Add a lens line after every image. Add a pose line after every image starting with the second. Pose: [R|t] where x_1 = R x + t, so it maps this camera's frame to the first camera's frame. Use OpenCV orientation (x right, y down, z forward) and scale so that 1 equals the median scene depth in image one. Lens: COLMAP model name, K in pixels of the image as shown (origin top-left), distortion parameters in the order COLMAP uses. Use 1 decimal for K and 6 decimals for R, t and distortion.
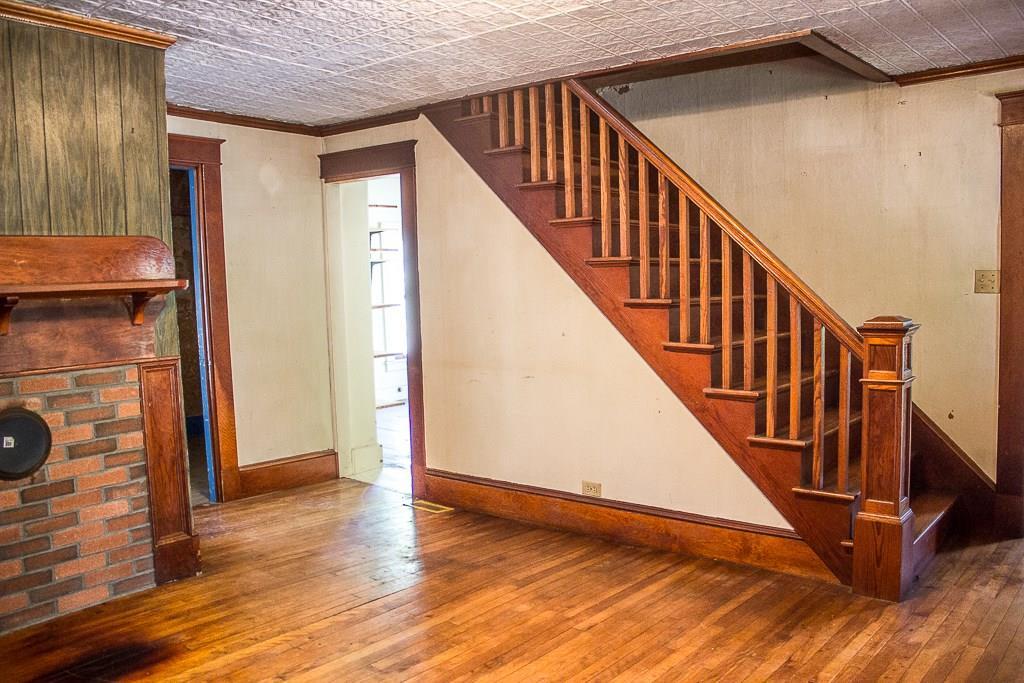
lens RADIAL K [[866.6, 0, 512.0], [0, 866.6, 341.5], [0, 0, 1]] dist [-0.005307, -0.004345]
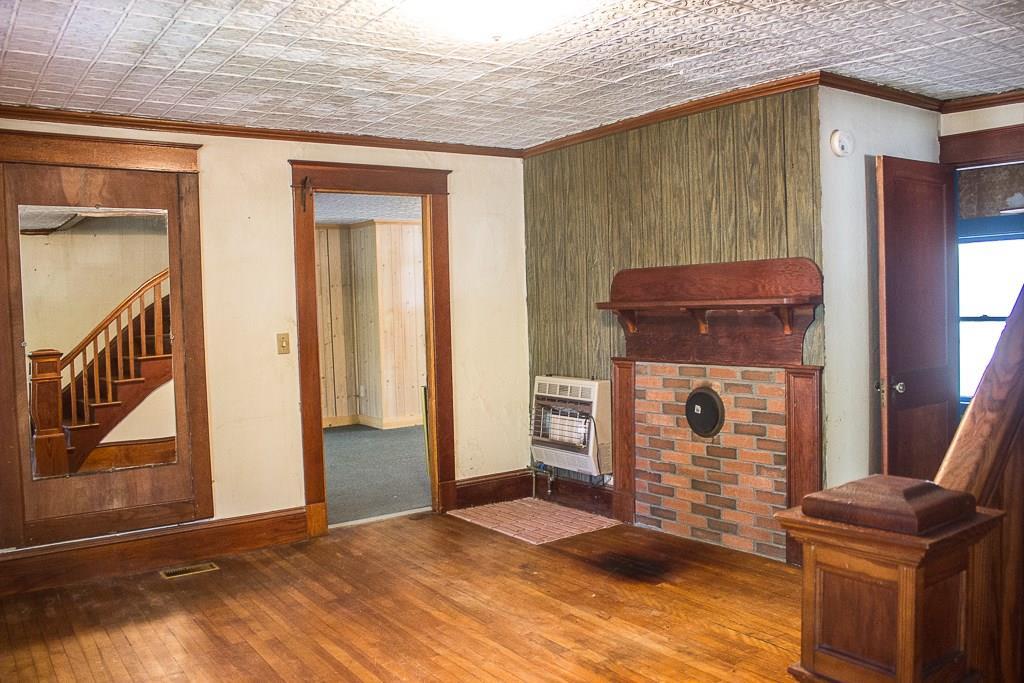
lens RADIAL K [[855.0, 0, 512.0], [0, 855.0, 341.5], [0, 0, 1]] dist [-0.116919, 0.000377]
pose [[-0.256735, 0.075672, -0.963515, 0.778874], [-0.040021, 0.995243, 0.088828, -0.099436], [0.965653, 0.061366, -0.252485, 0.972070]]
